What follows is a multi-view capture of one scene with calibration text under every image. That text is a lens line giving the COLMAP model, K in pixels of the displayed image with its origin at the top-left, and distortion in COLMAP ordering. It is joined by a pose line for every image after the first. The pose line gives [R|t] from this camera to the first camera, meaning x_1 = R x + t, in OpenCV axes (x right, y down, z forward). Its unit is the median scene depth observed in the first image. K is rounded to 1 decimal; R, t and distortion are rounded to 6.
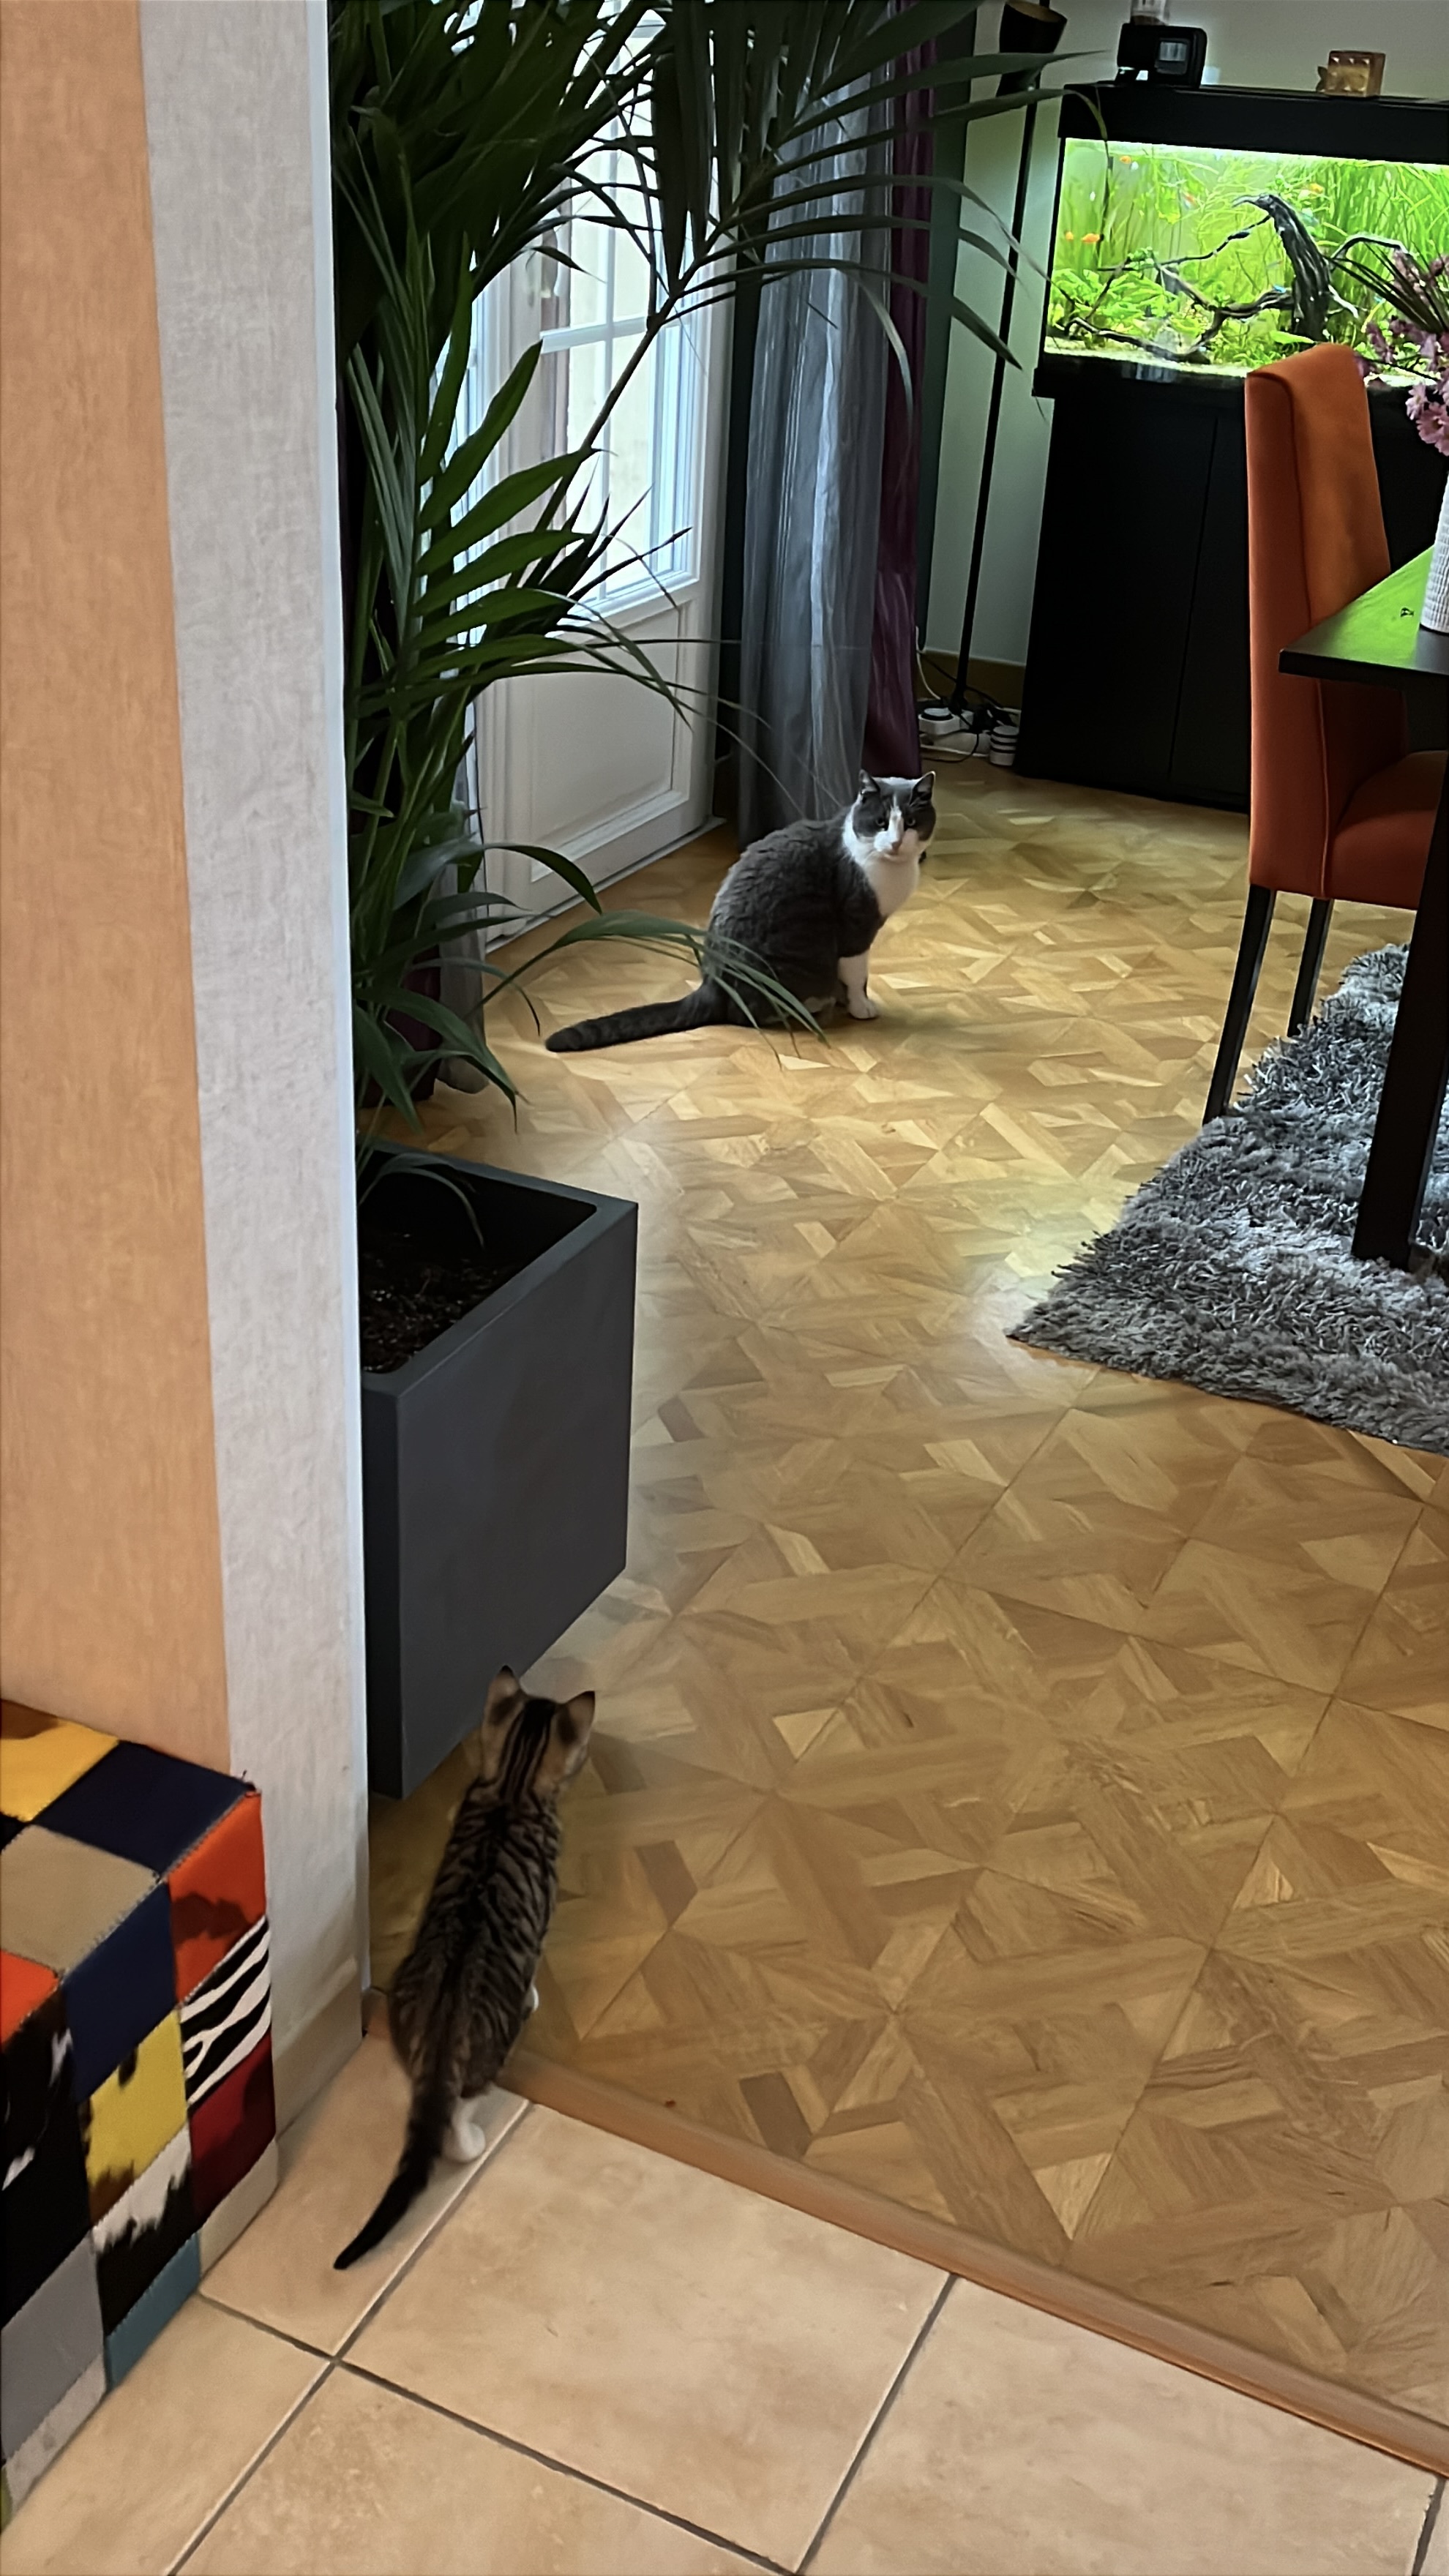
lens RADIAL K [[2554.3, 0, 715.0], [0, 2554.3, 1276.2], [0, 0, 1]] dist [0.064150, 0.000000]
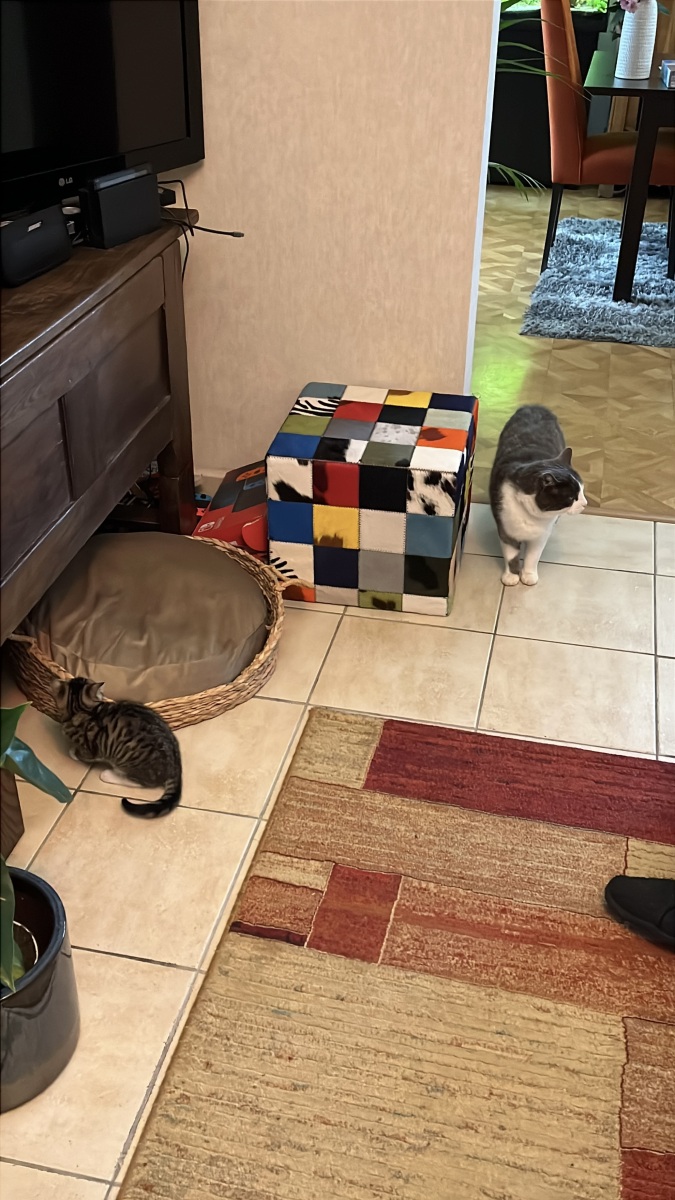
lens RADIAL K [[1140.7, 0, 339.2], [0, 1140.7, 605.0], [0, 0, 1]] dist [0.019722, 0.000000]
pose [[0.971176, -0.159099, 0.177497, -0.391633], [0.139237, 0.983045, 0.119316, 0.151378], [-0.193470, -0.091163, 0.976862, -0.302734]]
